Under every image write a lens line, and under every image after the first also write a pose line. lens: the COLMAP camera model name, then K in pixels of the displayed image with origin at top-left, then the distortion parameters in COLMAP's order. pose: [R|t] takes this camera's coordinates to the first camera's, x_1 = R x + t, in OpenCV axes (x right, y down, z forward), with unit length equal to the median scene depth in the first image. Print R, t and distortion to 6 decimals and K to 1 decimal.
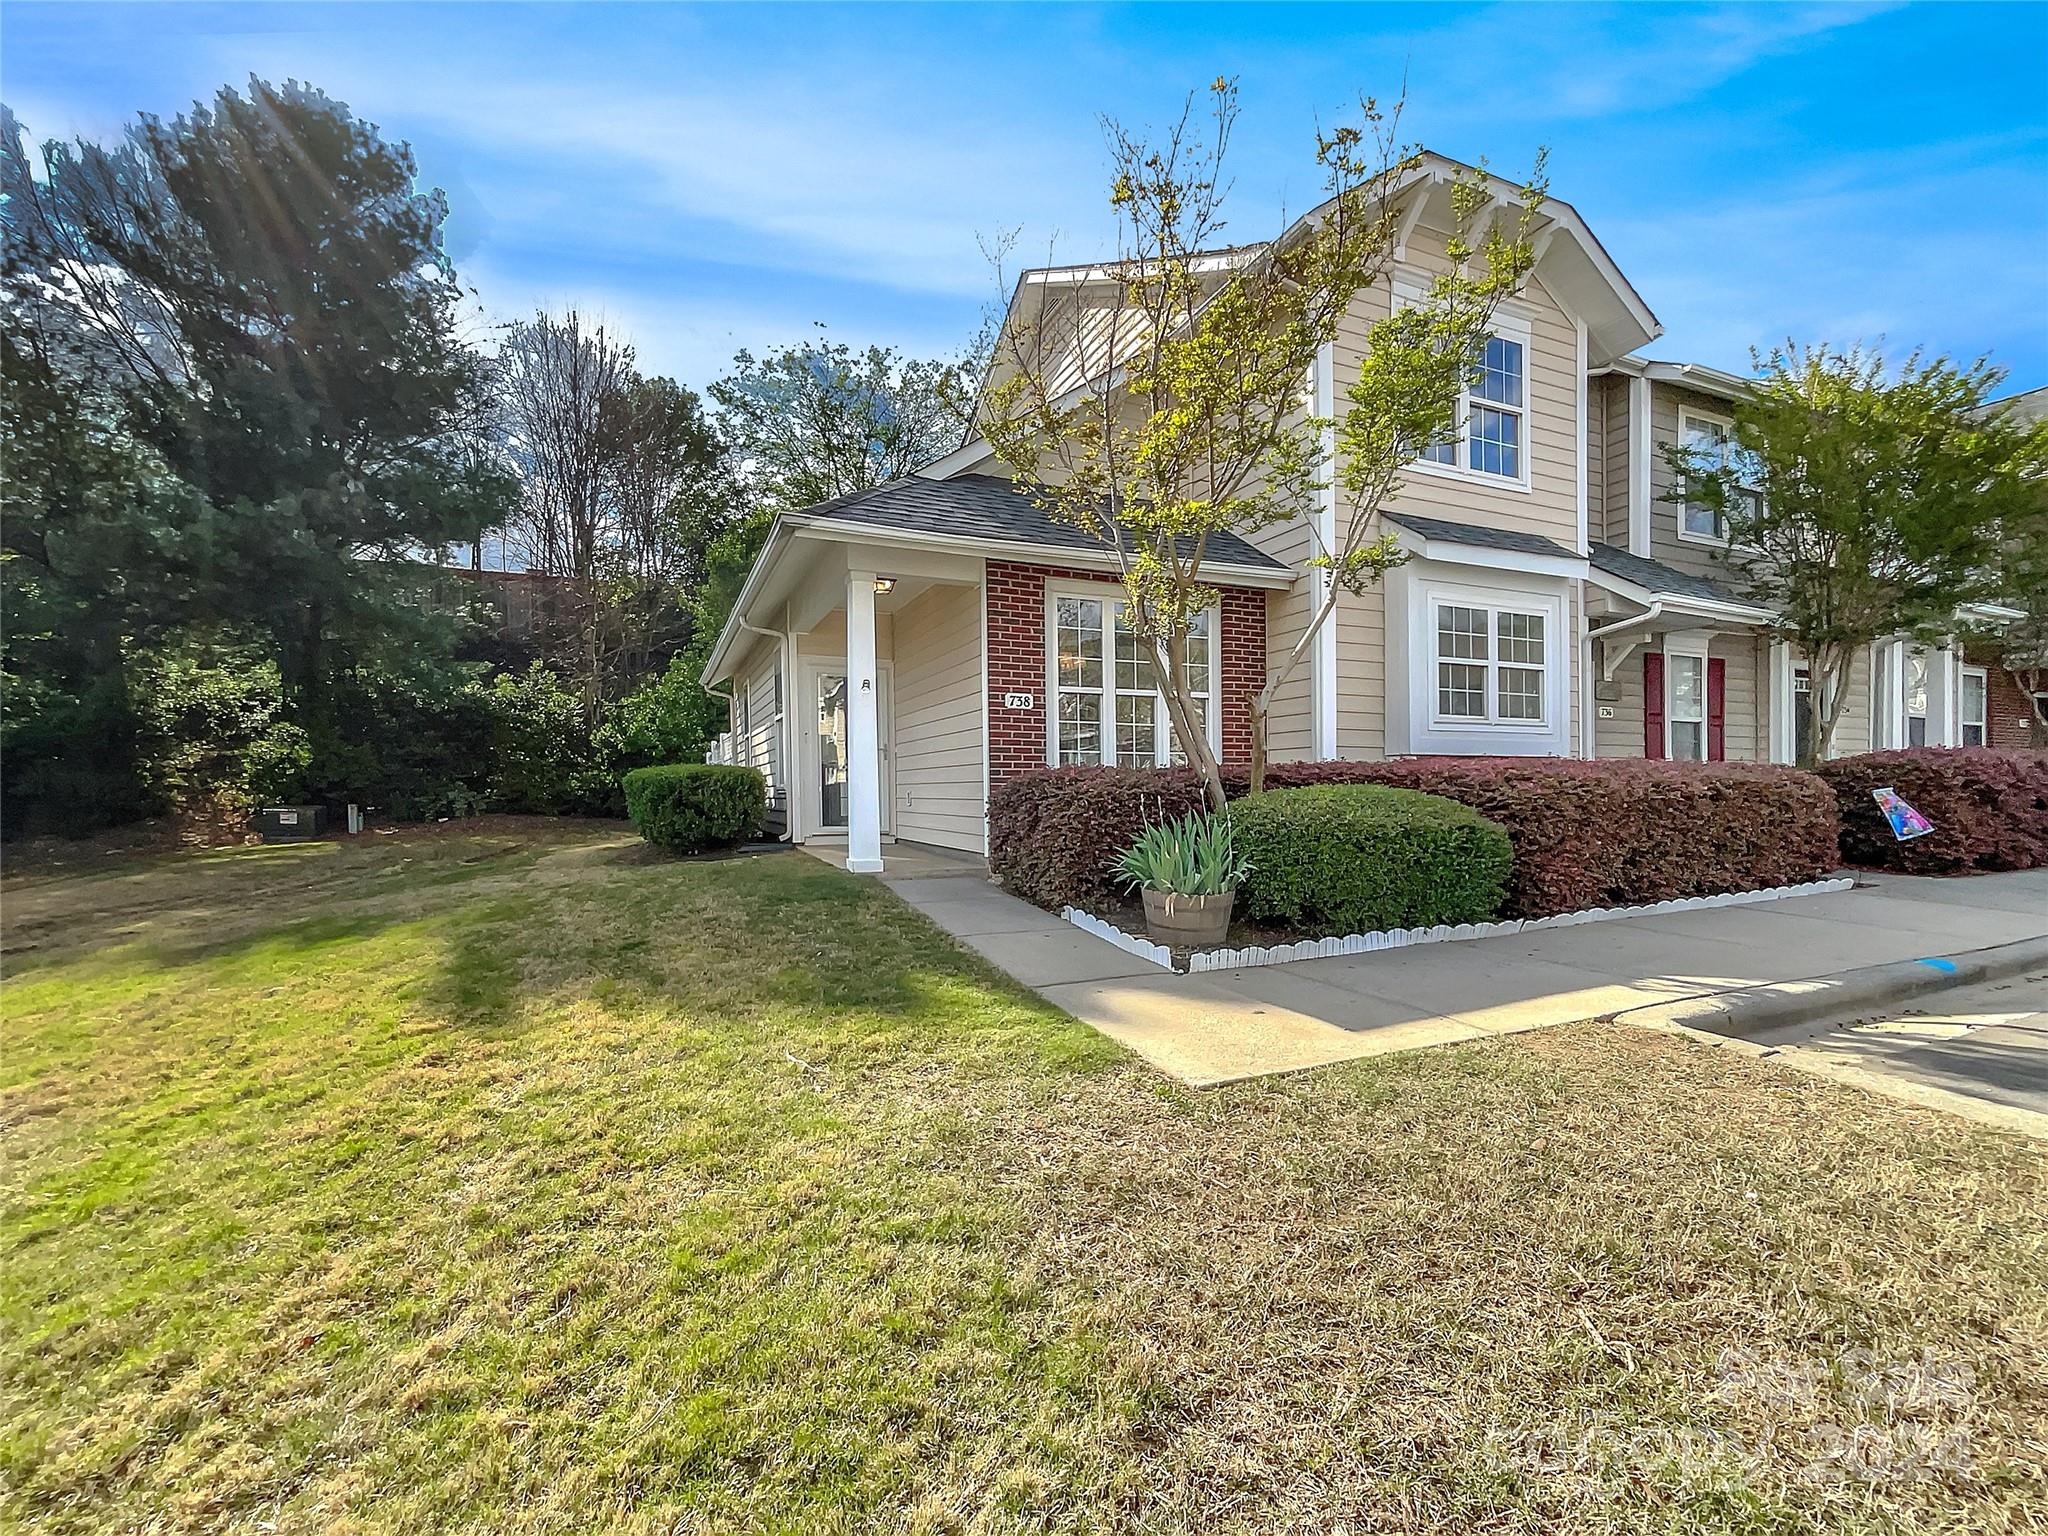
lens RADIAL K [[884.6, 0, 1037.5], [0, 884.6, 808.5], [0, 0, 1]] dist [-0.002039, -0.000290]
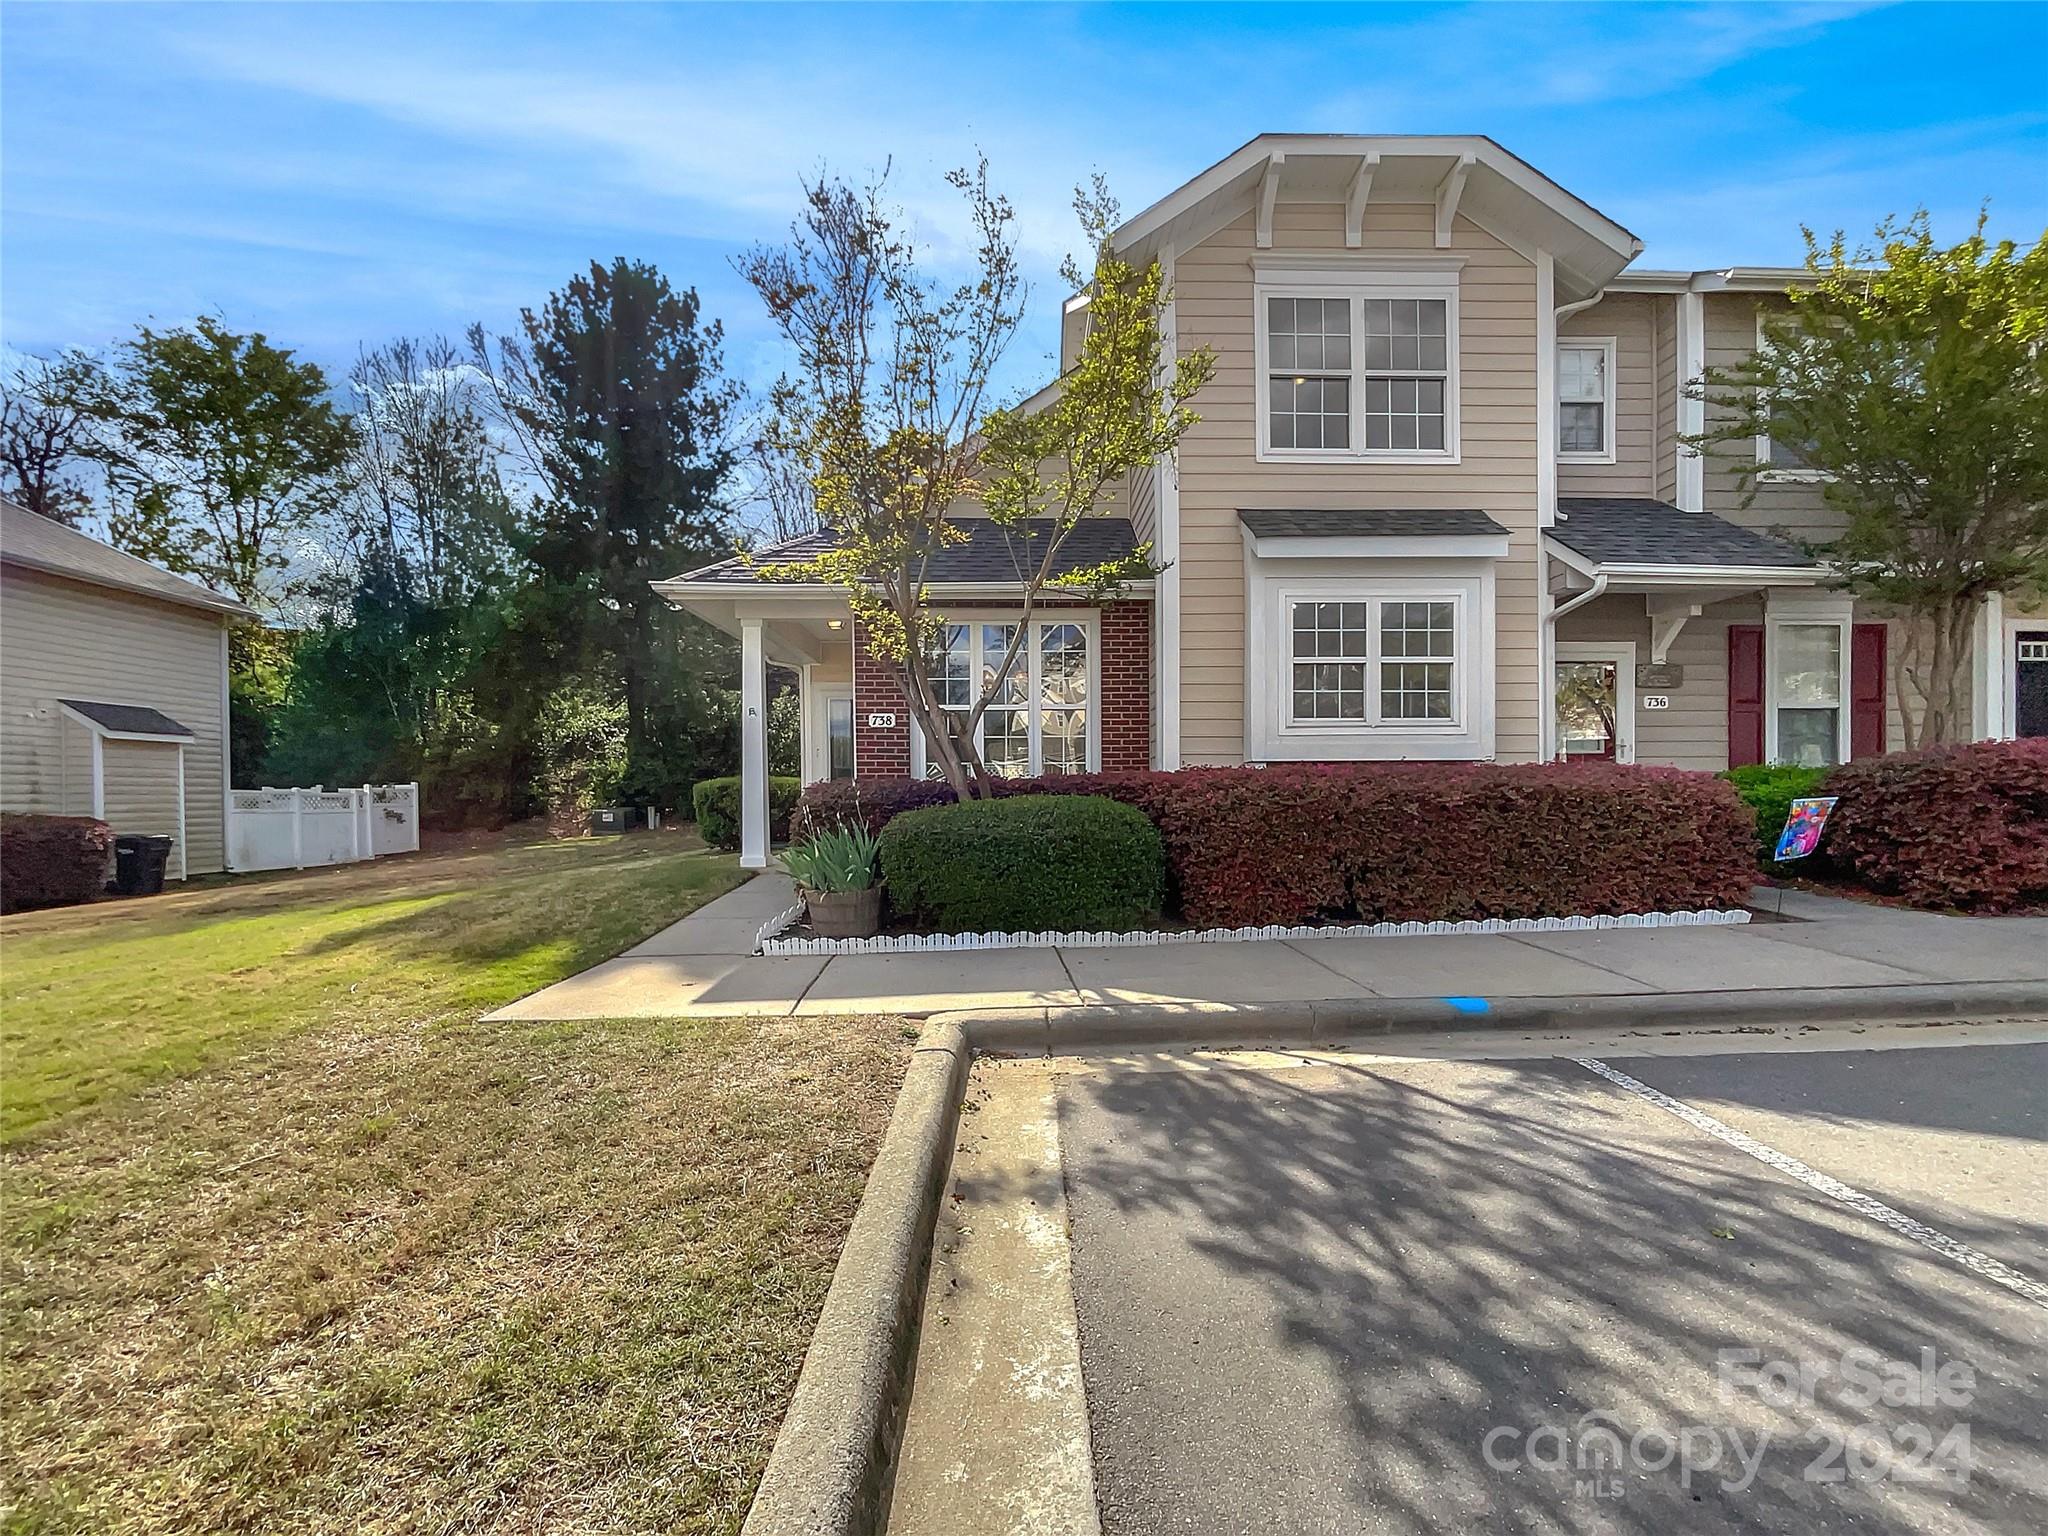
lens RADIAL K [[884.6, 0, 1037.5], [0, 884.6, 808.5], [0, 0, 1]] dist [-0.002039, -0.000290]
pose [[0.927893, 0.003860, -0.372827, 0.502507], [-0.004690, 0.999988, -0.001320, -0.006449], [0.372818, 0.002973, 0.927900, 0.016732]]
